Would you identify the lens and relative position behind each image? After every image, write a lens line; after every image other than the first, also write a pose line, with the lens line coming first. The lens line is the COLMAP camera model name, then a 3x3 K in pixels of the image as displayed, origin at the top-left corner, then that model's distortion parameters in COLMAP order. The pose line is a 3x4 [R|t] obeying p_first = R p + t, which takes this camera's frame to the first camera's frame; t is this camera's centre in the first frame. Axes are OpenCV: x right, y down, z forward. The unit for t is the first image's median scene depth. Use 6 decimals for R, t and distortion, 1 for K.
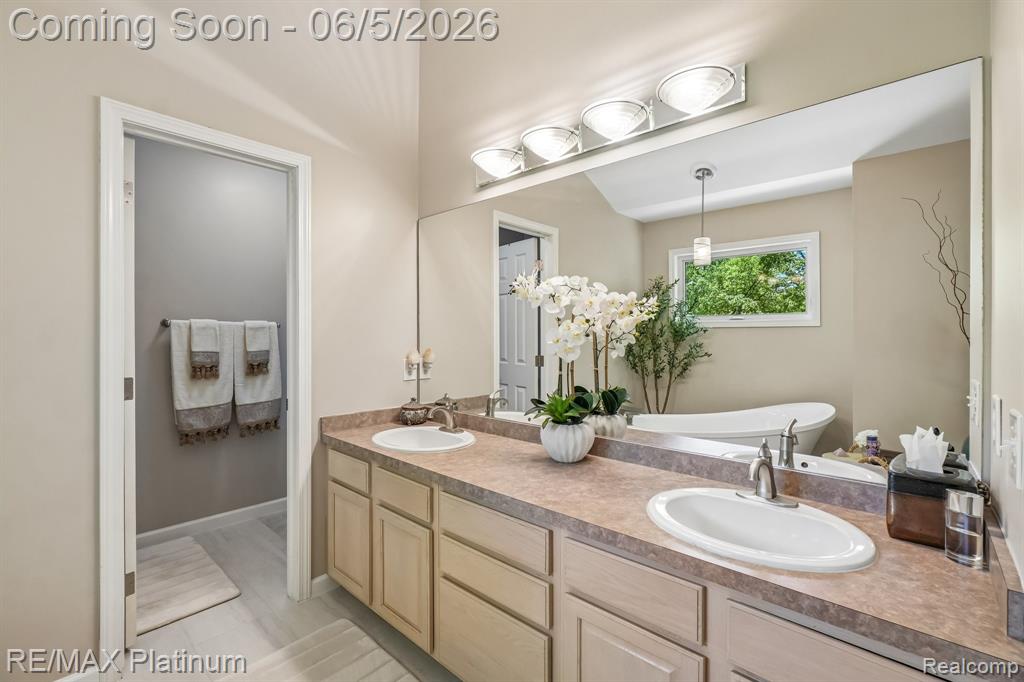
lens RADIAL K [[444.6, 0, 508.9], [0, 444.6, 337.6], [0, 0, 1]] dist [0.000518, 0.000090]
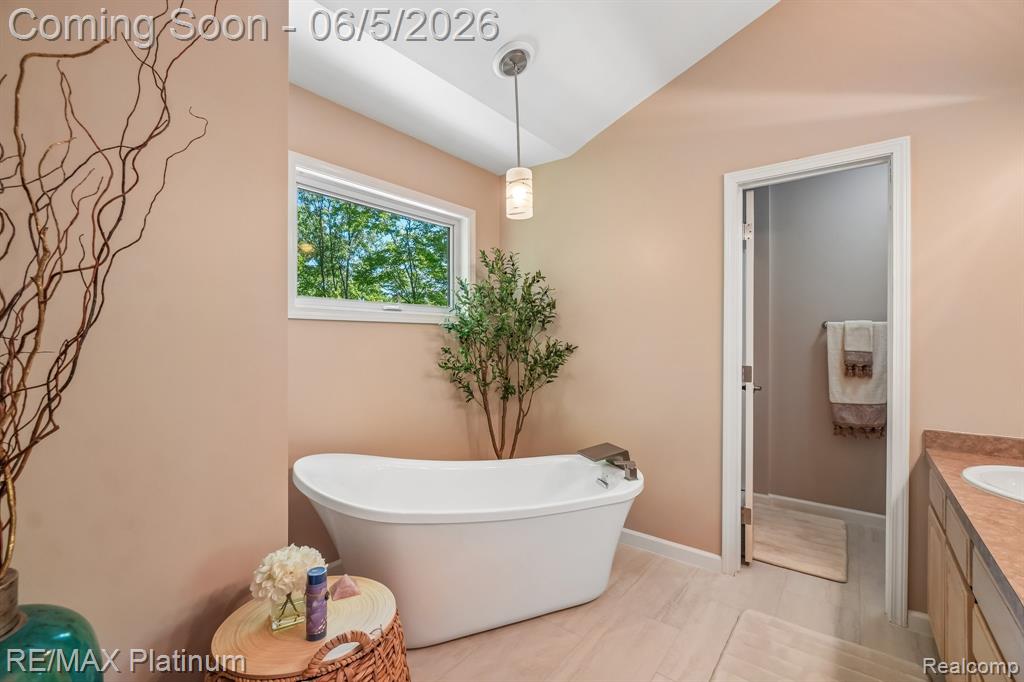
lens RADIAL K [[444.6, 0, 508.9], [0, 444.6, 337.6], [0, 0, 1]] dist [0.000518, 0.000090]
pose [[0.065574, -0.002579, -0.997844, 0.383869], [-0.003287, 0.999991, -0.002801, 0.006272], [0.997842, 0.003463, 0.065565, 0.138936]]
